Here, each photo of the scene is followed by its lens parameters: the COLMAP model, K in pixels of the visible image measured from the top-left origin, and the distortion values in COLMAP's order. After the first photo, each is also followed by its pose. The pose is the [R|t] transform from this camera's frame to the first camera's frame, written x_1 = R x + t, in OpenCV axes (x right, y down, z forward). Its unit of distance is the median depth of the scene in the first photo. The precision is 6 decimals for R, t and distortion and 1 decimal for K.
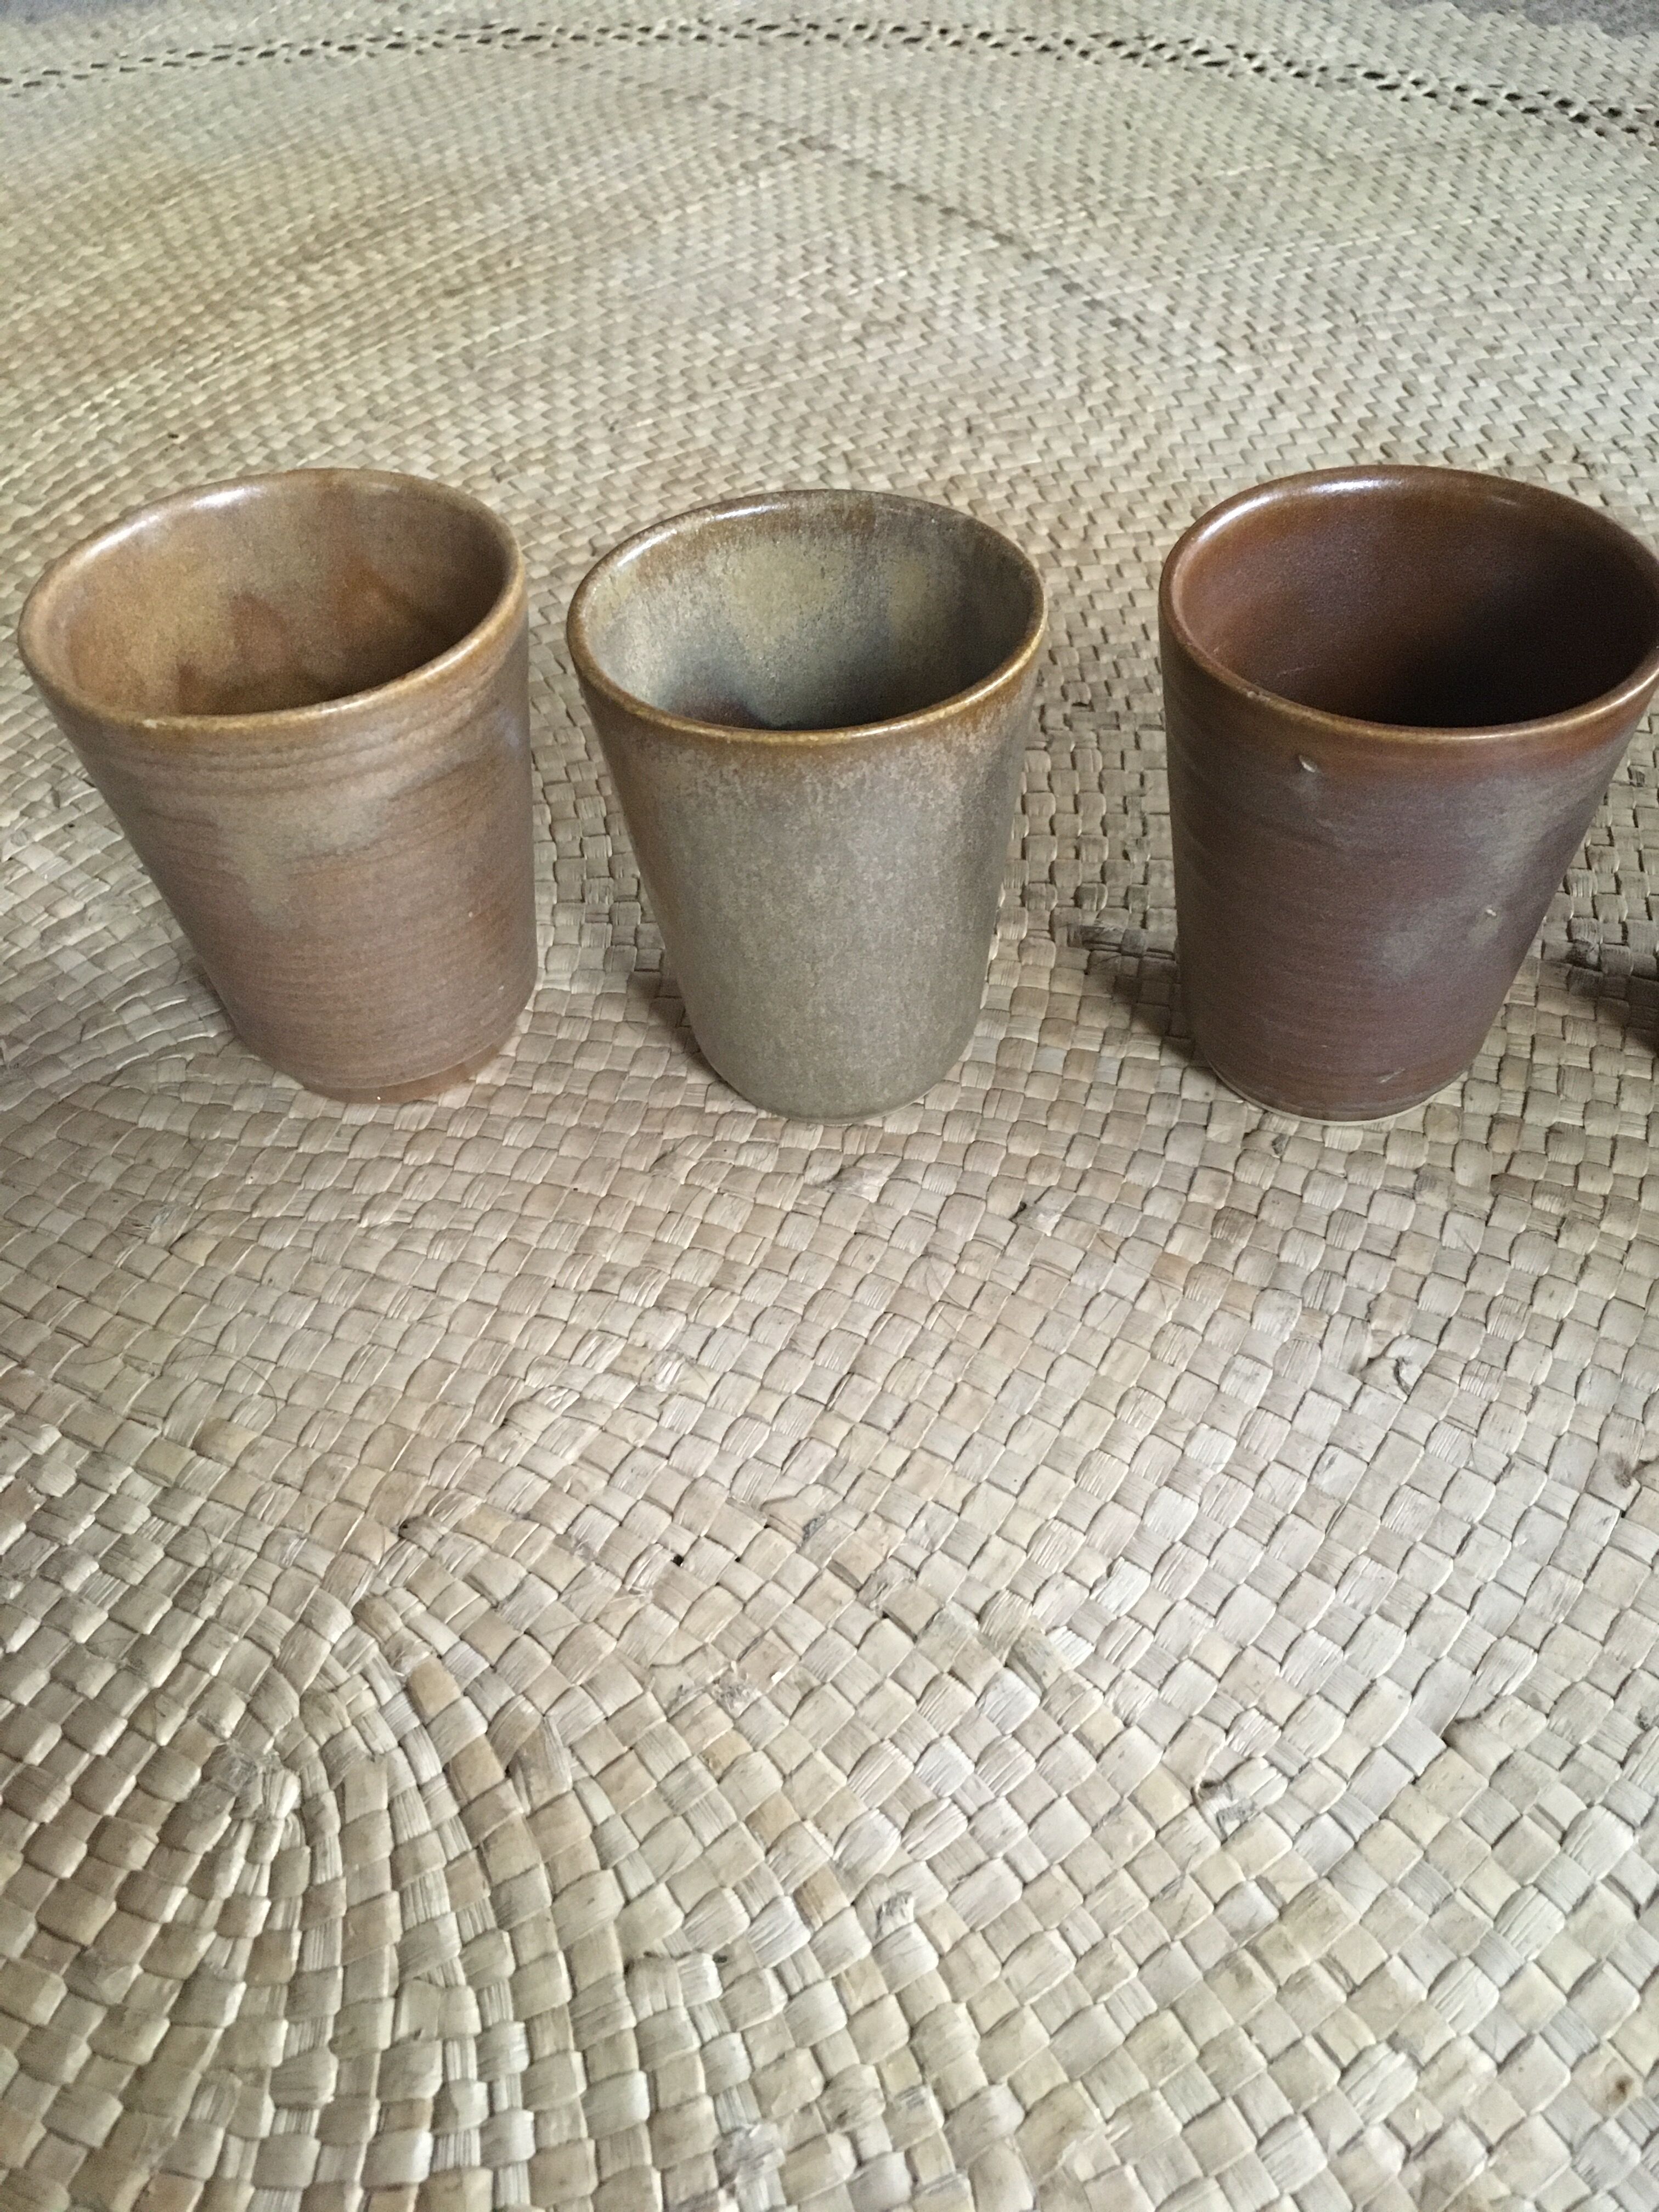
lens RADIAL K [[1852.5, 0, 819.6], [0, 1852.5, 1116.4], [0, 0, 1]] dist [0.062639, -0.104163]
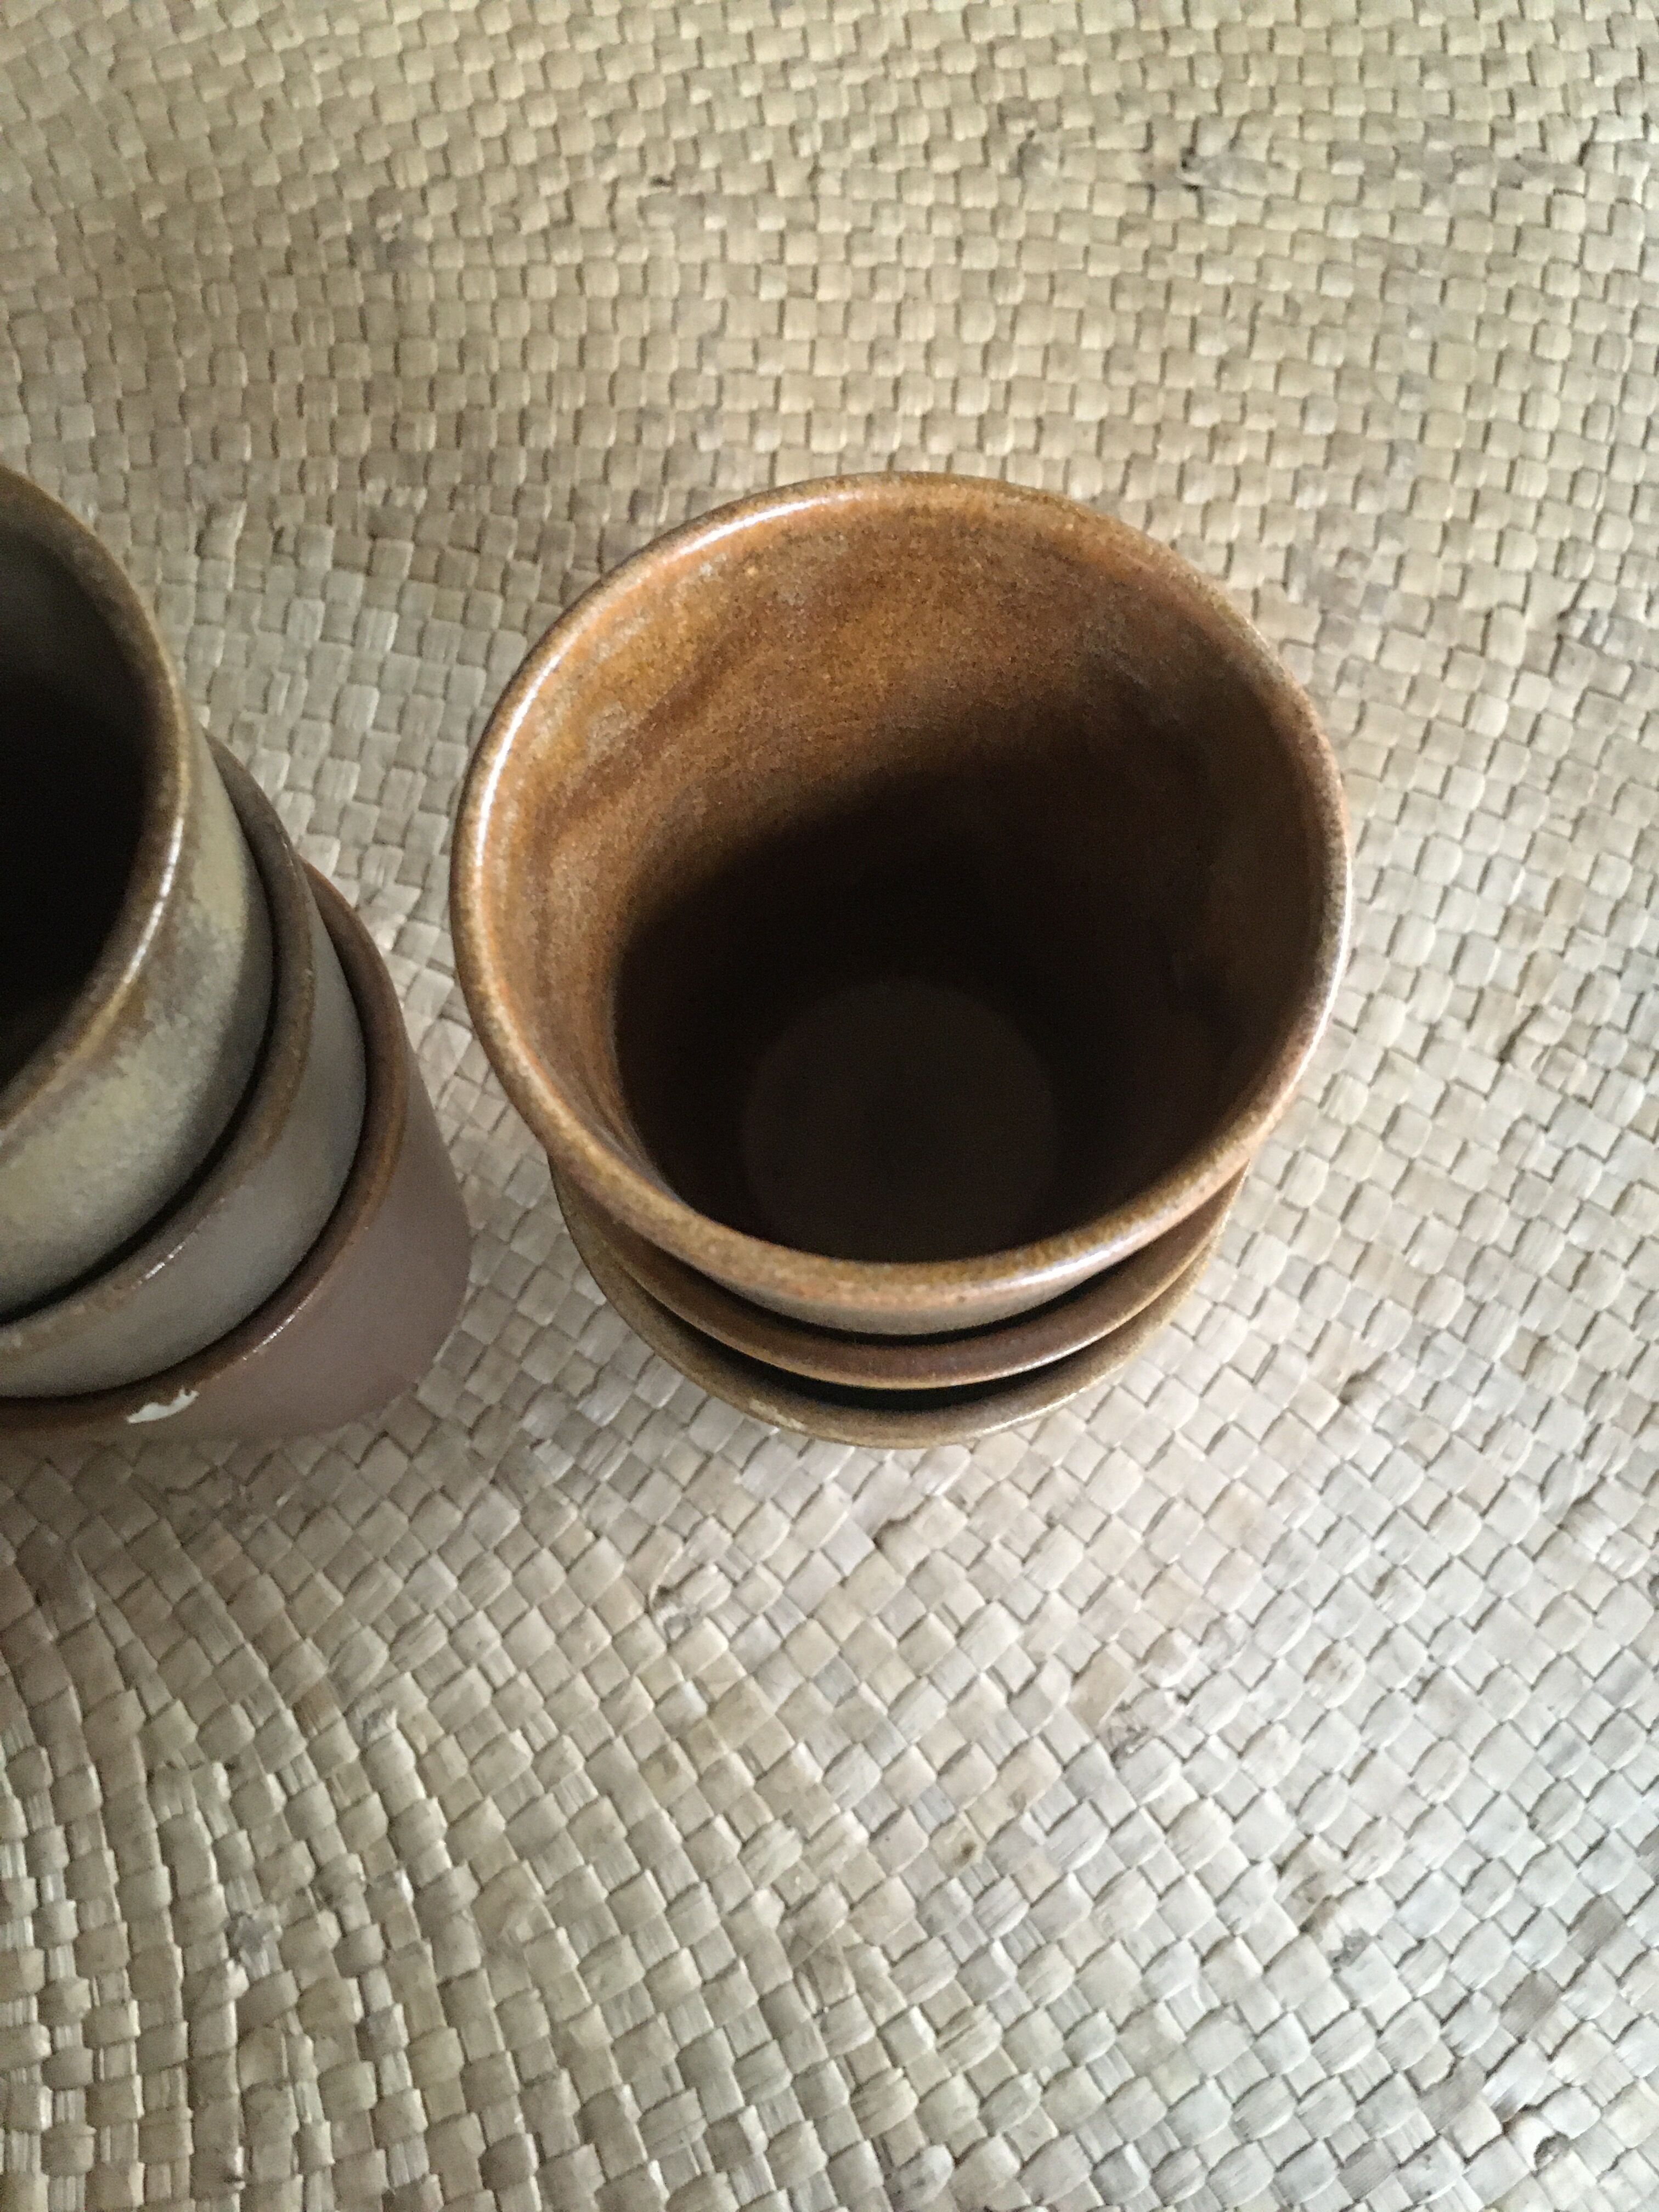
lens RADIAL K [[1852.5, 0, 826.5], [0, 1852.5, 1082.7], [0, 0, 1]] dist [0.062639, -0.104163]
pose [[0.998277, -0.046758, 0.035436, 0.186168], [0.024256, 0.878899, 0.476392, -0.294240], [-0.053420, -0.474712, 0.878519, 0.101264]]
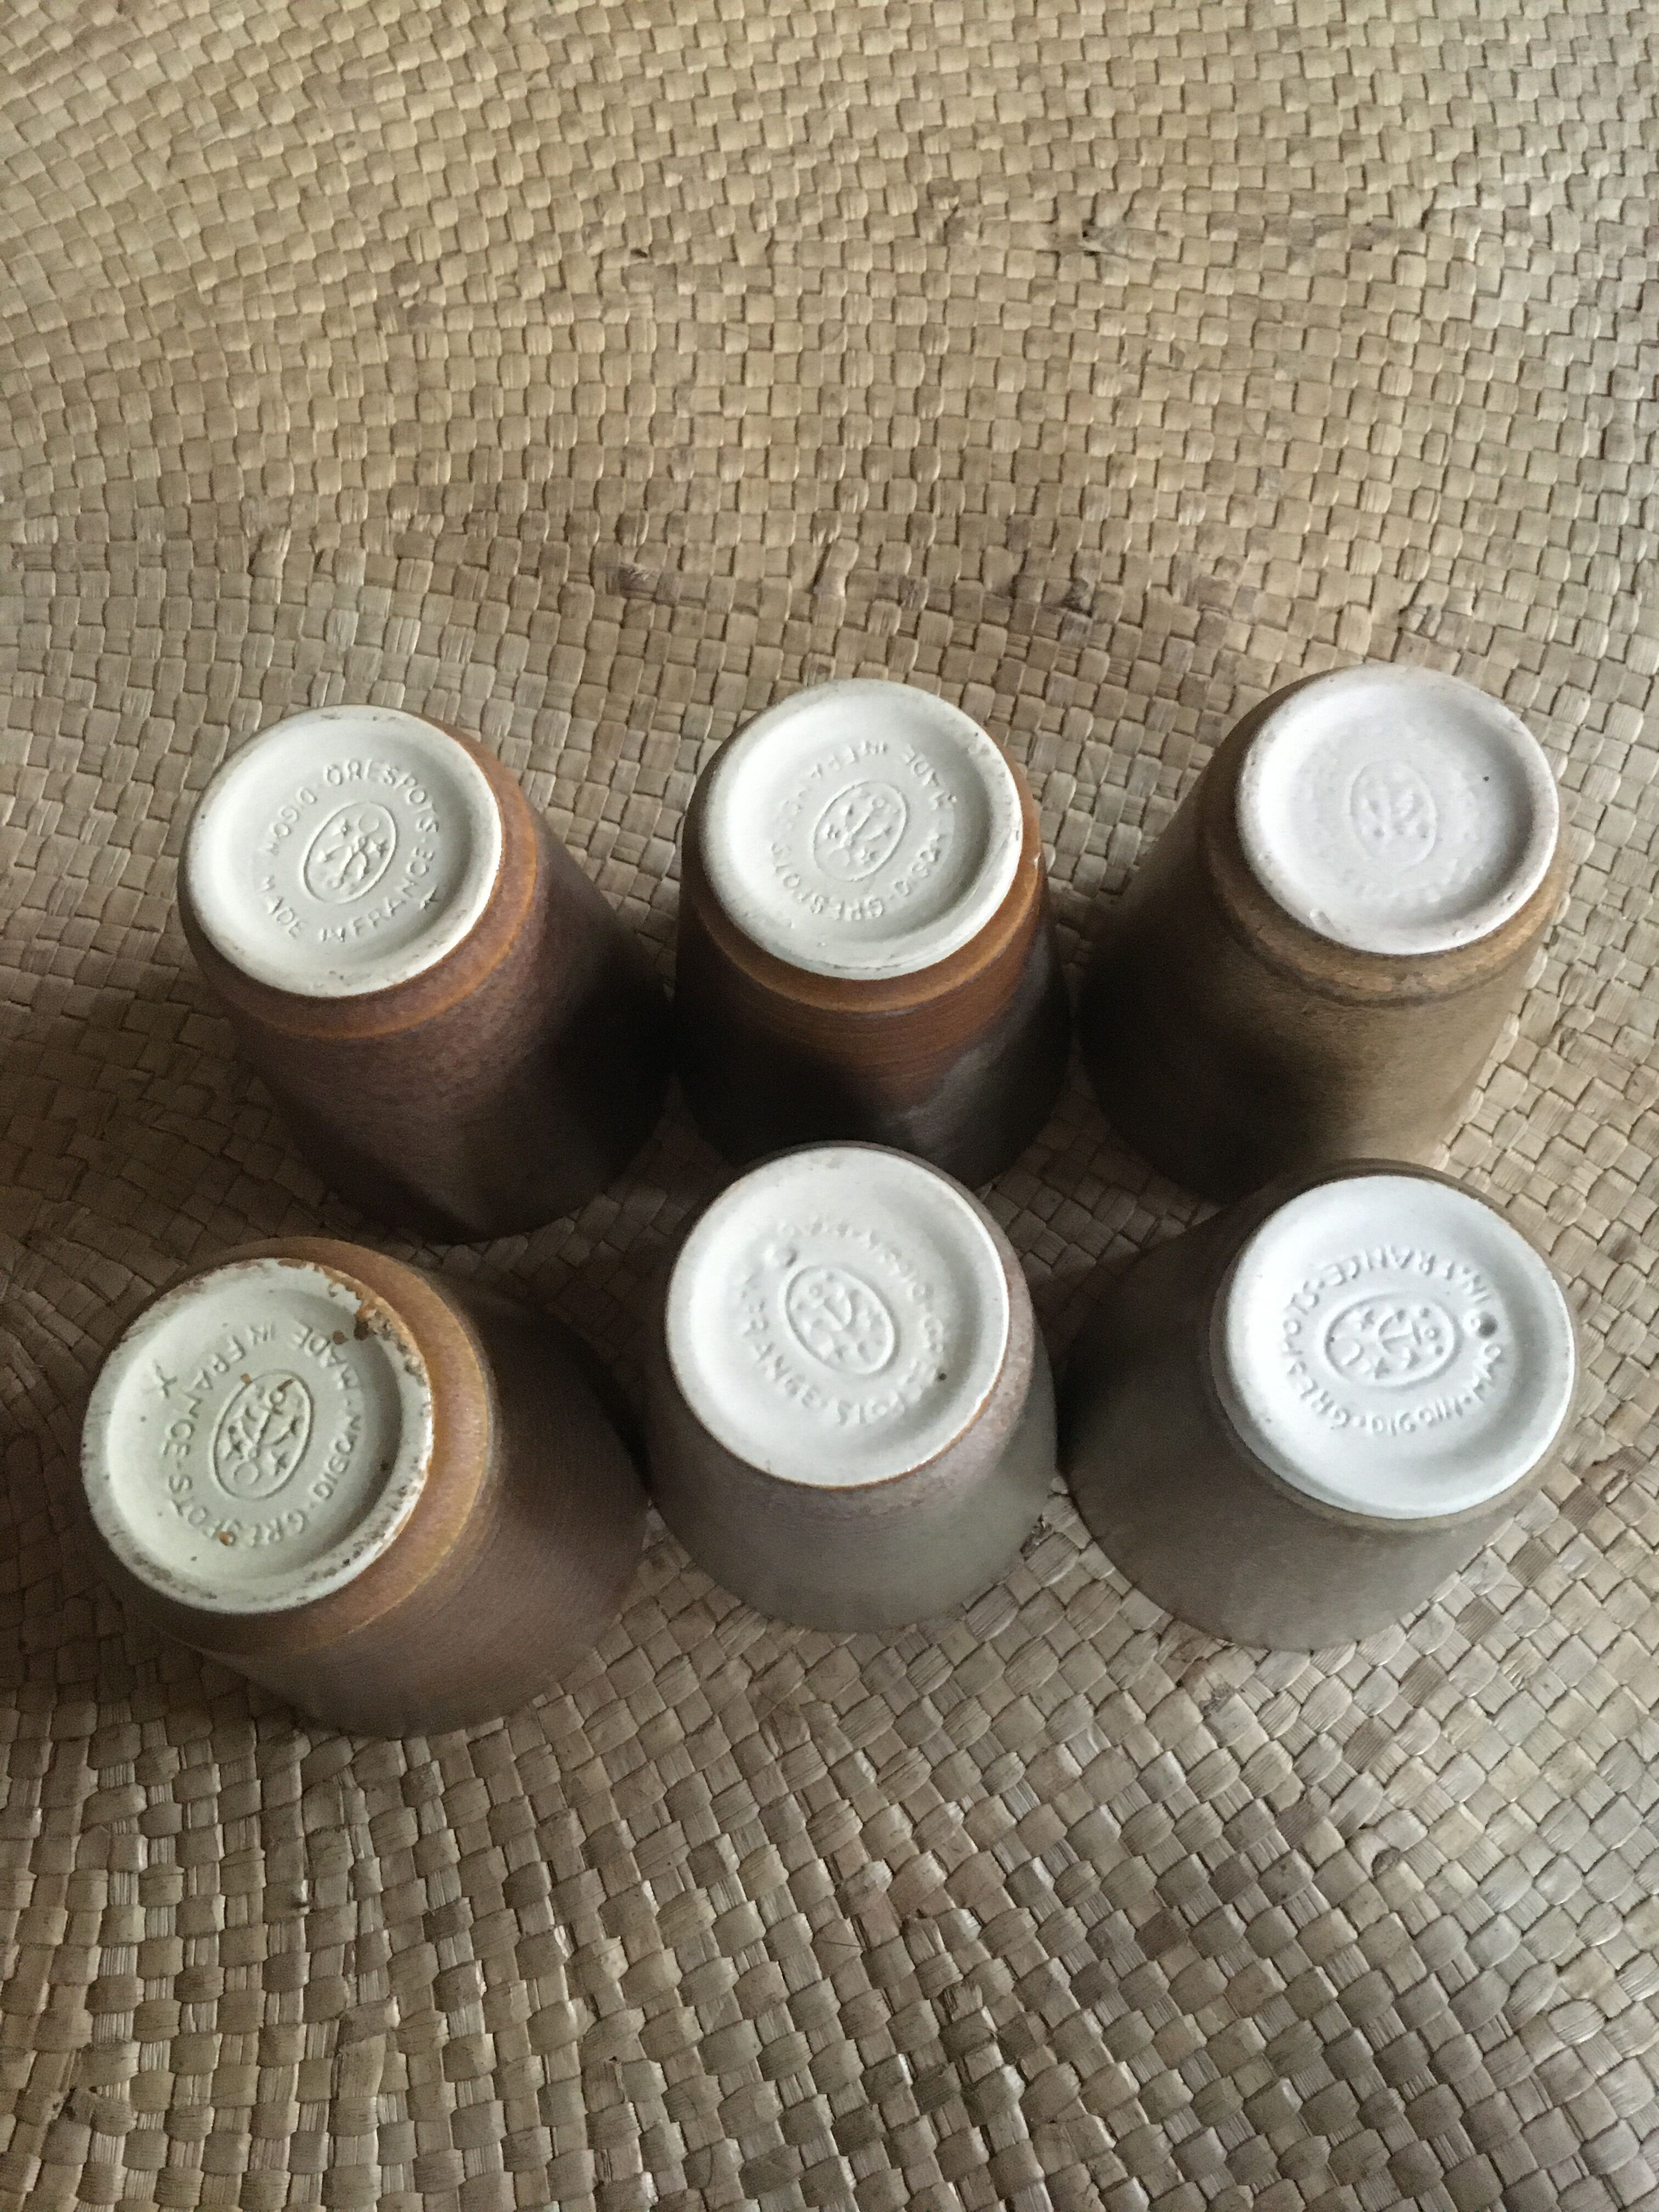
lens RADIAL K [[1852.5, 0, 834.0], [0, 1852.5, 1094.0], [0, 0, 1]] dist [0.062639, -0.104163]
pose [[0.997661, -0.058326, 0.035648, 0.203003], [0.035198, 0.885376, 0.463542, -0.314548], [-0.058599, -0.461203, 0.885358, -0.061477]]
